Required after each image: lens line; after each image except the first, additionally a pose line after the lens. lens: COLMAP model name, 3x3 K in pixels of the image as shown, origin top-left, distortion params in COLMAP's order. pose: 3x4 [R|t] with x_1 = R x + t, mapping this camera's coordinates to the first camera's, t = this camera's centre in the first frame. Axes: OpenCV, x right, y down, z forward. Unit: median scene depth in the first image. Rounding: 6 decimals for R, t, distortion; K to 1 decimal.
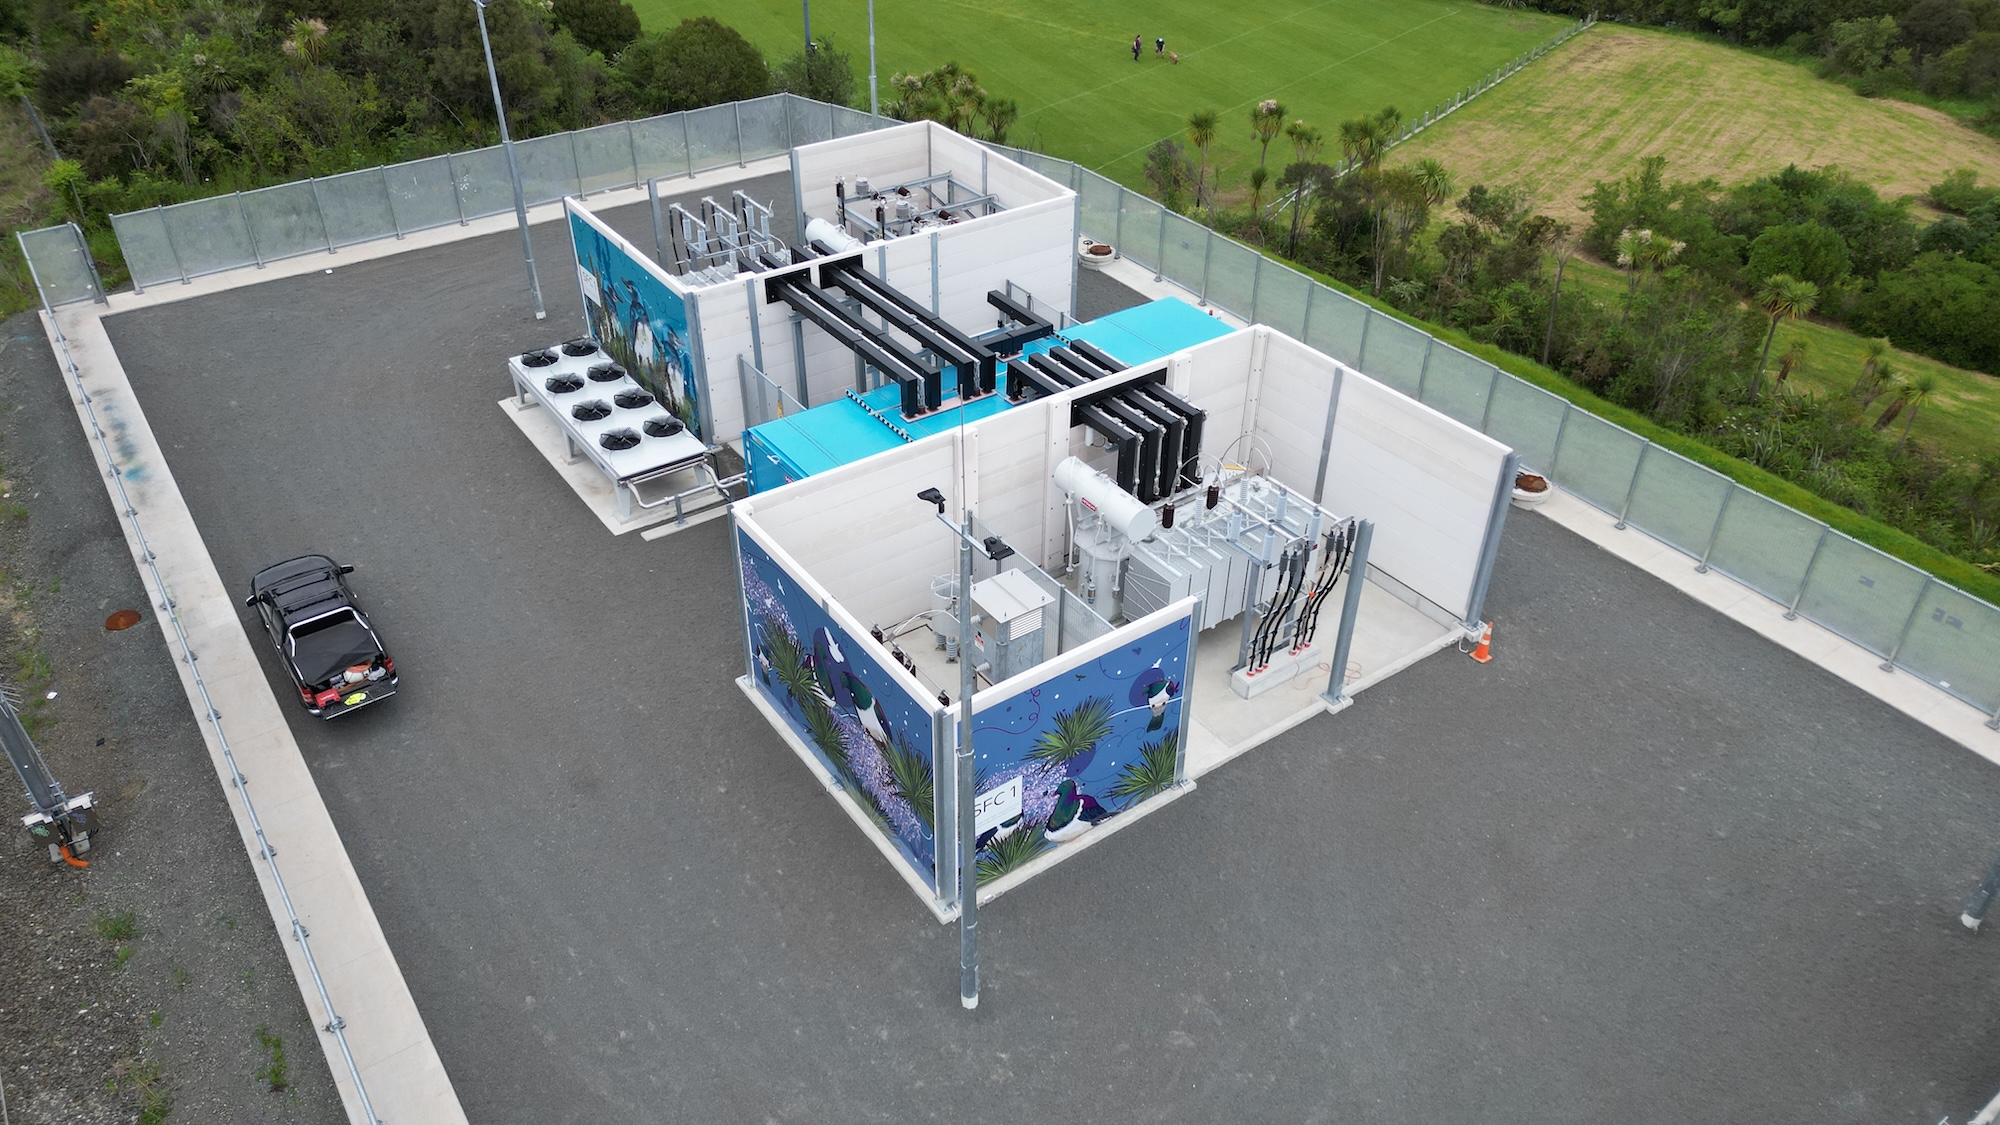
lens RADIAL K [[1414.0, 0, 1001.0], [0, 1414.0, 554.5], [0, 0, 1]] dist [0.075431, -0.075339]
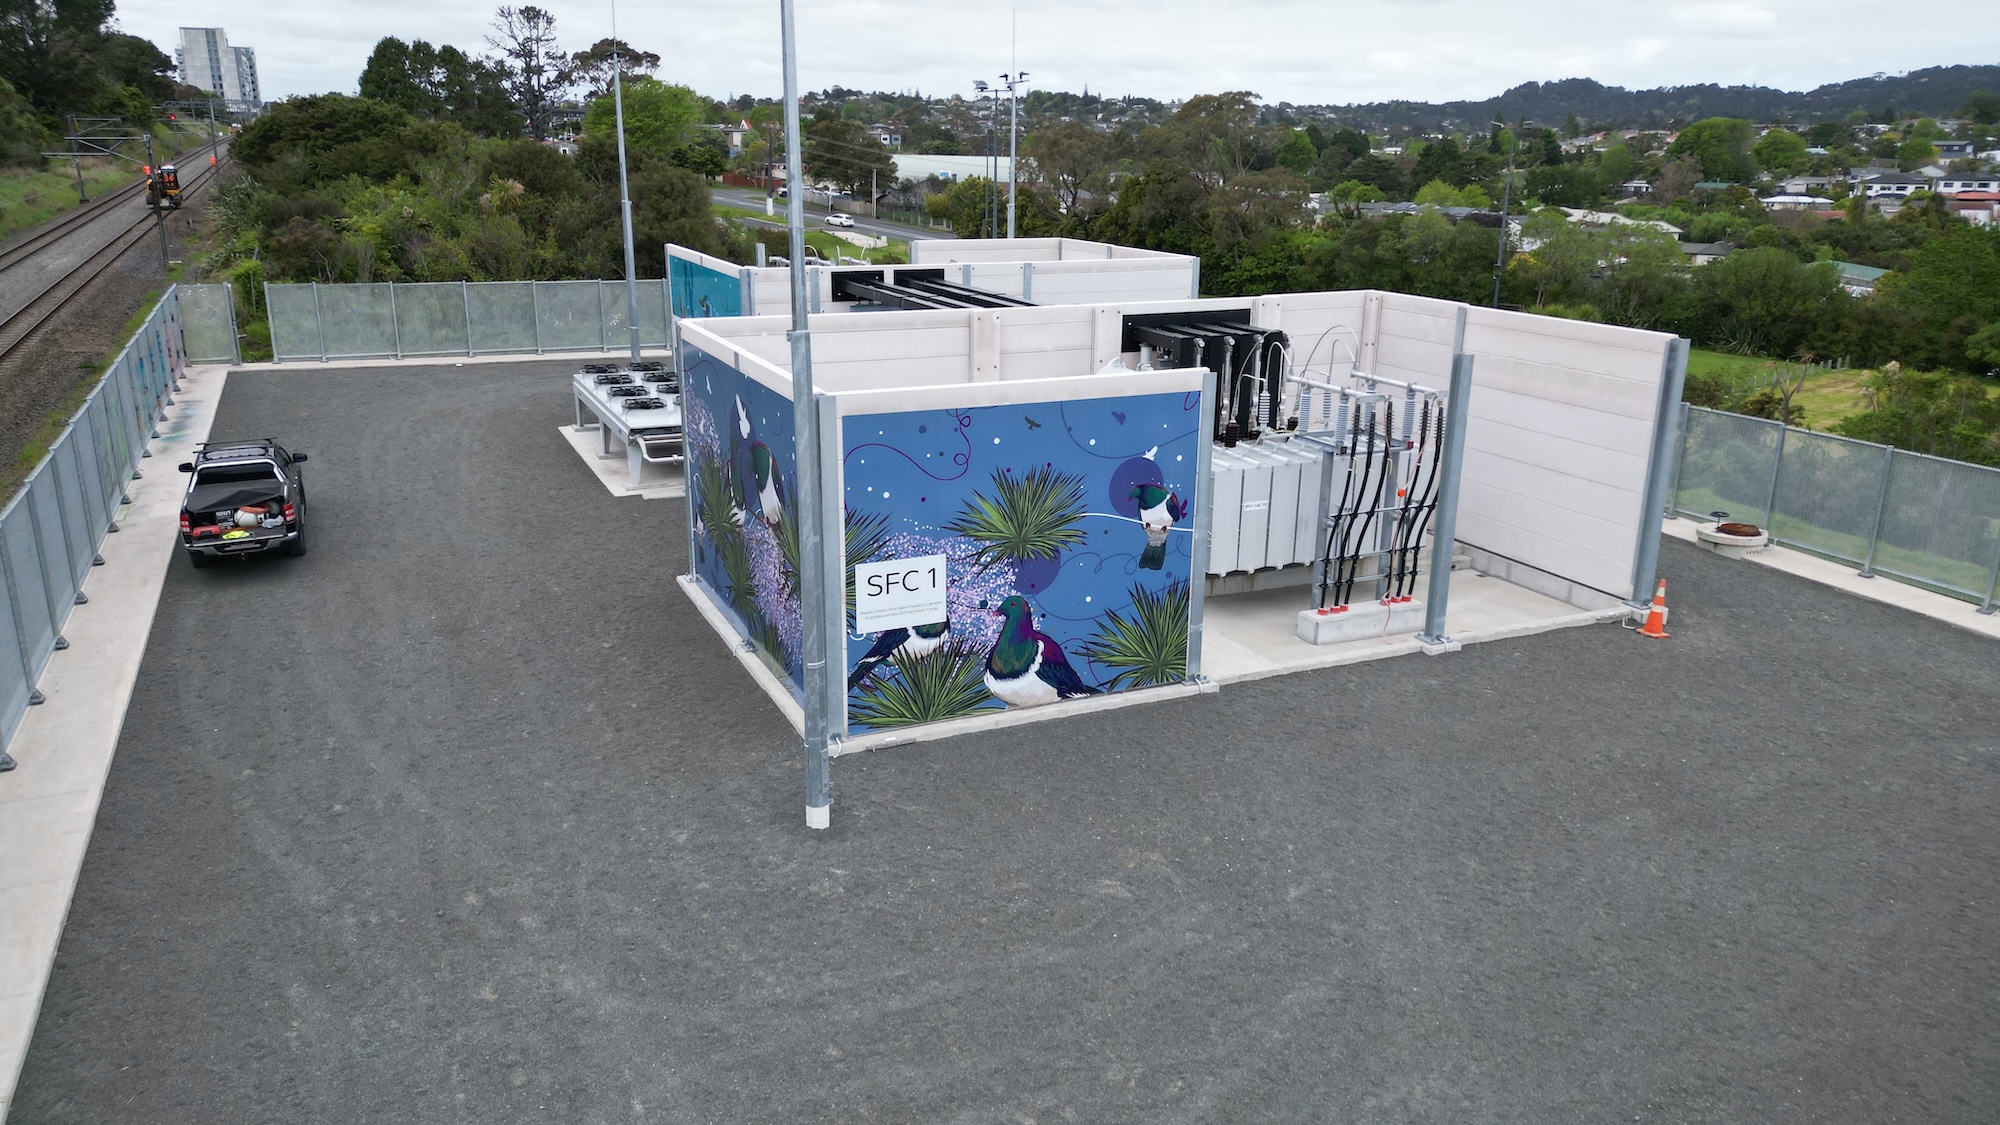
lens RADIAL K [[1414.0, 0, 1001.0], [0, 1414.0, 554.5], [0, 0, 1]] dist [0.075431, -0.075339]
pose [[0.982272, 0.051560, -0.180230, 0.165643], [-0.107468, 0.942640, -0.316038, 0.363005], [0.153597, 0.329804, 0.931470, 0.301190]]
